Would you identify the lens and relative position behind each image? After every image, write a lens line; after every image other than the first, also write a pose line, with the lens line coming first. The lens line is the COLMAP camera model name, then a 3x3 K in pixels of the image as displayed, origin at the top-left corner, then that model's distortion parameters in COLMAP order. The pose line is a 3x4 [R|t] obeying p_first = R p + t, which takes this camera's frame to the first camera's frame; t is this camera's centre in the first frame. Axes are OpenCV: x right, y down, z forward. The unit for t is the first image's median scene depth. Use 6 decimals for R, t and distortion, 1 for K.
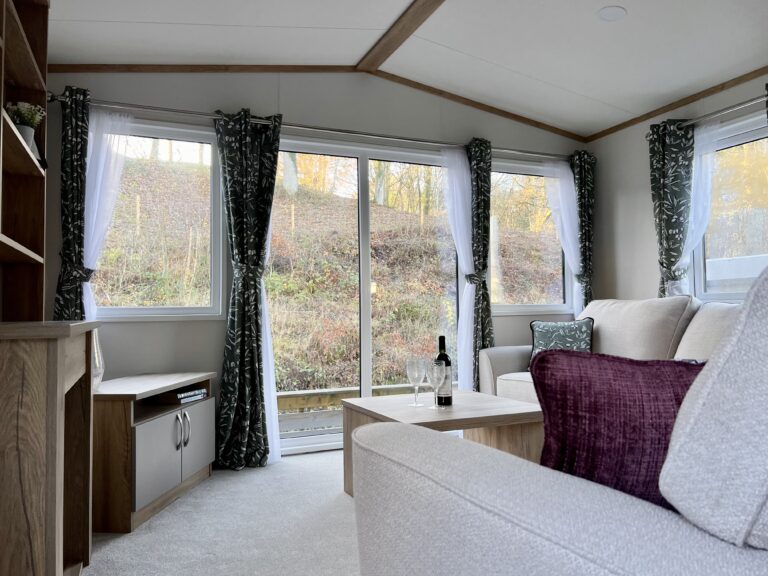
lens RADIAL K [[579.5, 0, 371.0], [0, 579.5, 293.2], [0, 0, 1]] dist [0.032478, -0.040123]
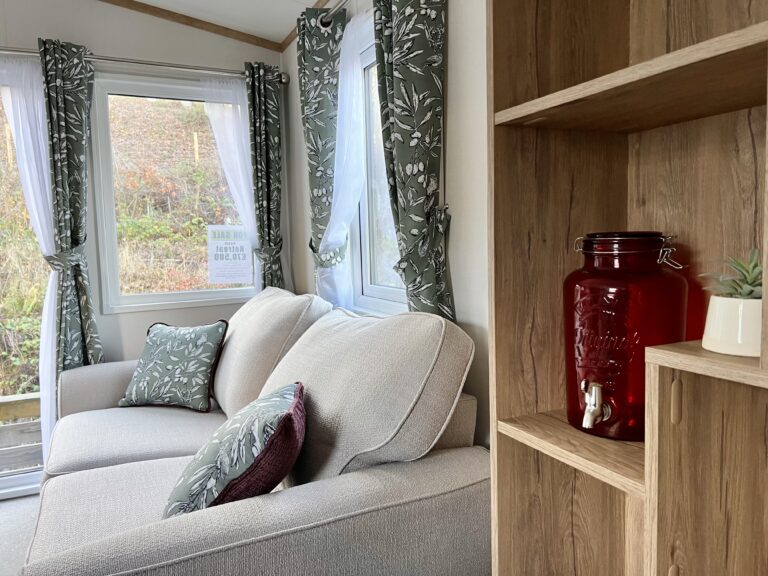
lens RADIAL K [[579.5, 0, 380.9], [0, 579.5, 289.5], [0, 0, 1]] dist [0.032478, -0.040123]
pose [[0.998451, -0.018081, 0.052622, 0.592606], [0.011880, 0.993196, 0.115851, -0.077853], [-0.054358, -0.115046, 0.991872, 0.375816]]
